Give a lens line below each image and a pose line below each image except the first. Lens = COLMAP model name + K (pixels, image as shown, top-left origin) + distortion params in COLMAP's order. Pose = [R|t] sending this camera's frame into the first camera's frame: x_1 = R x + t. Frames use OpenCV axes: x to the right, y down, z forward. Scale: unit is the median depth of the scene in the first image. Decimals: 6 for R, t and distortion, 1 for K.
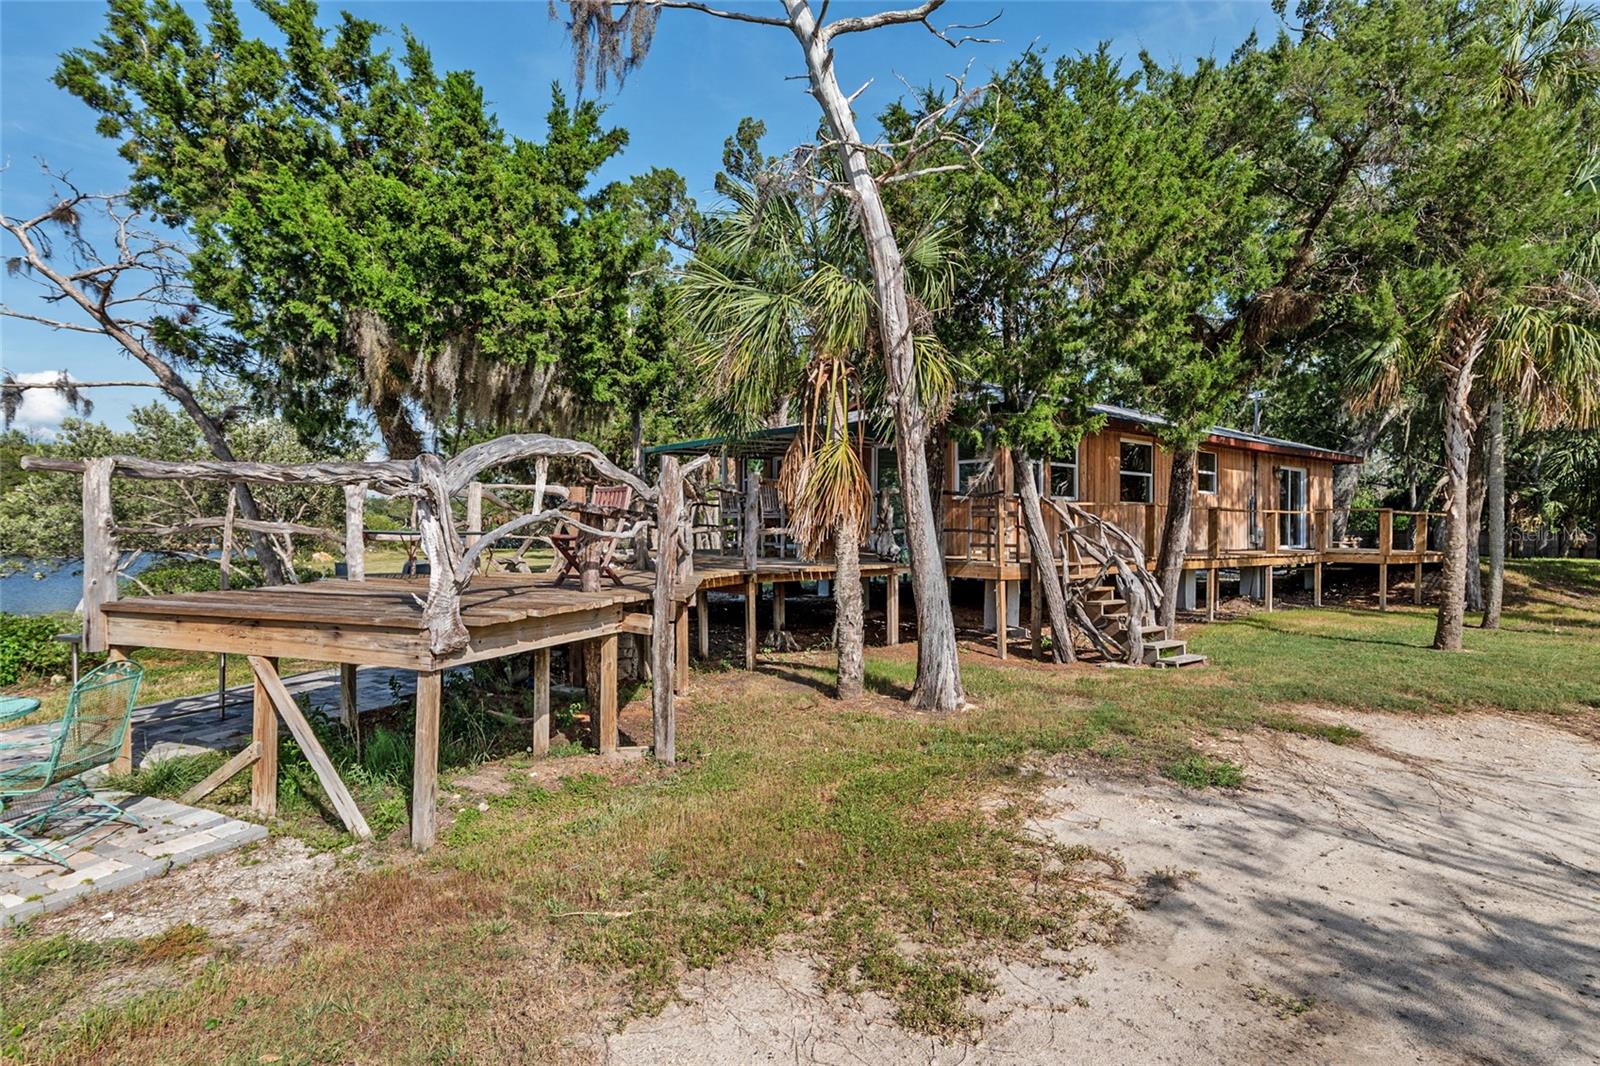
lens RADIAL K [[820.8, 0, 793.1], [0, 820.8, 531.2], [0, 0, 1]] dist [0.001703, -0.001567]
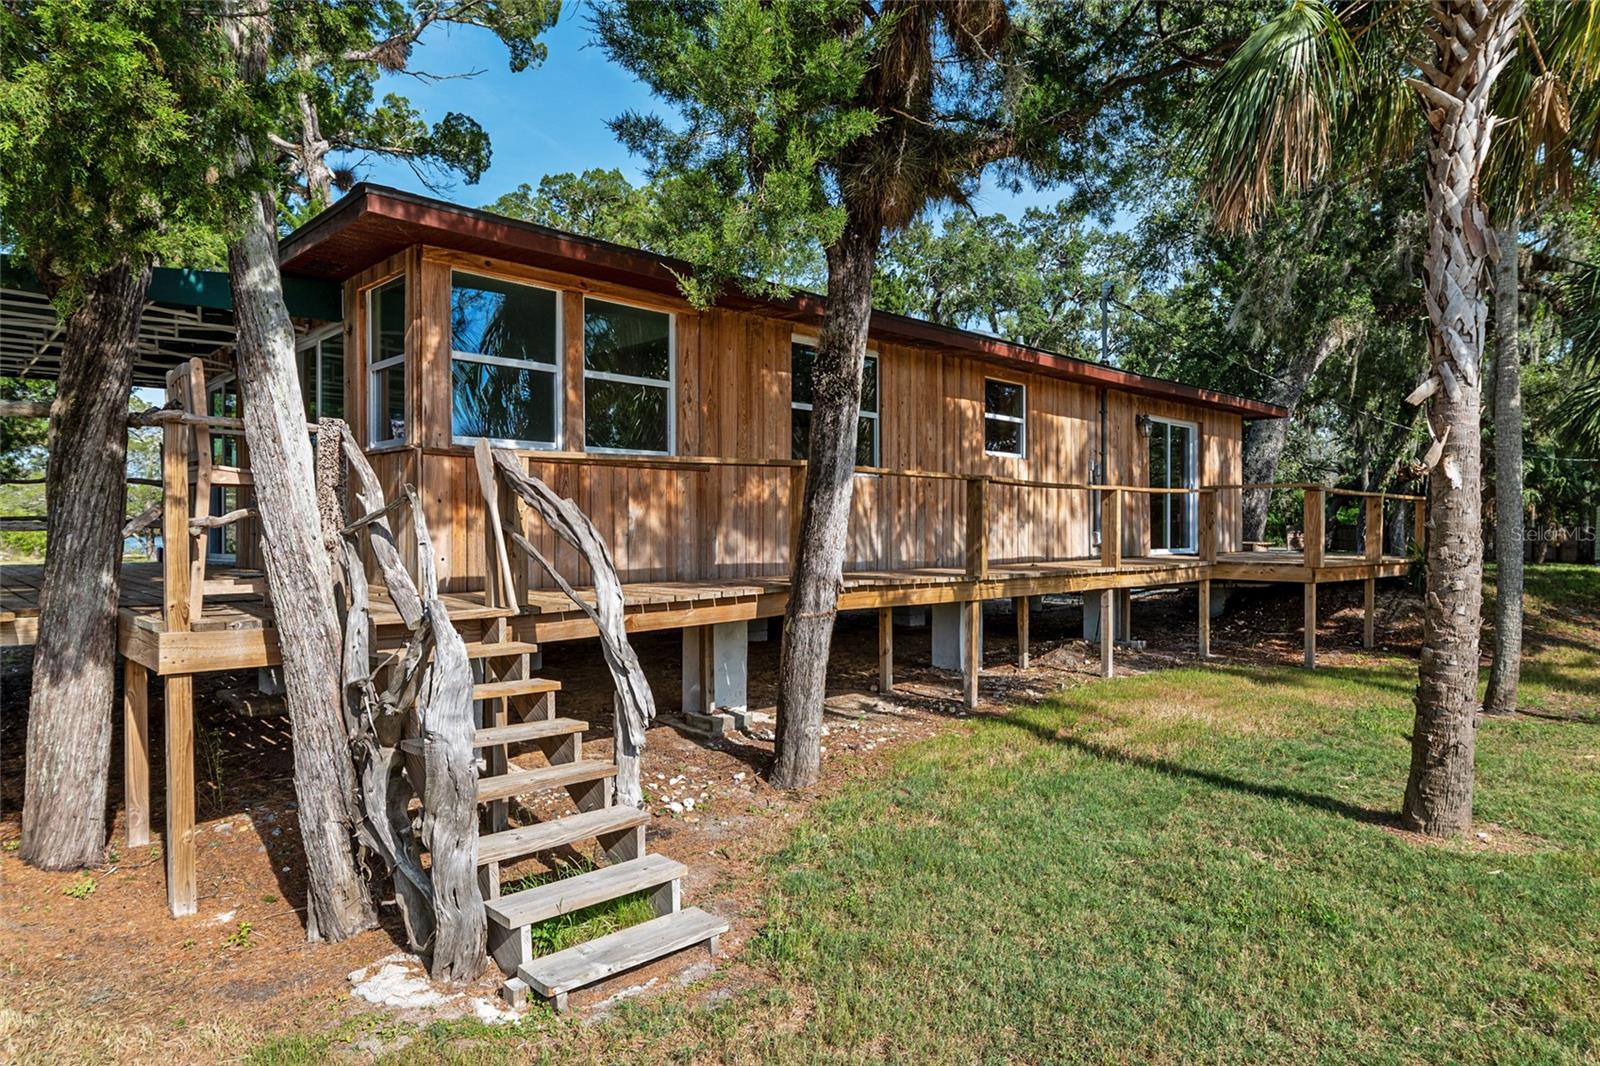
lens RADIAL K [[933.9, 0, 789.4], [0, 933.9, 524.1], [0, 0, 1]] dist [-0.002834, -0.001814]
pose [[0.995791, -0.003370, 0.091596, 0.362461], [0.003765, 0.999984, -0.004137, 0.001435], [-0.091581, 0.004464, 0.995788, 0.471295]]
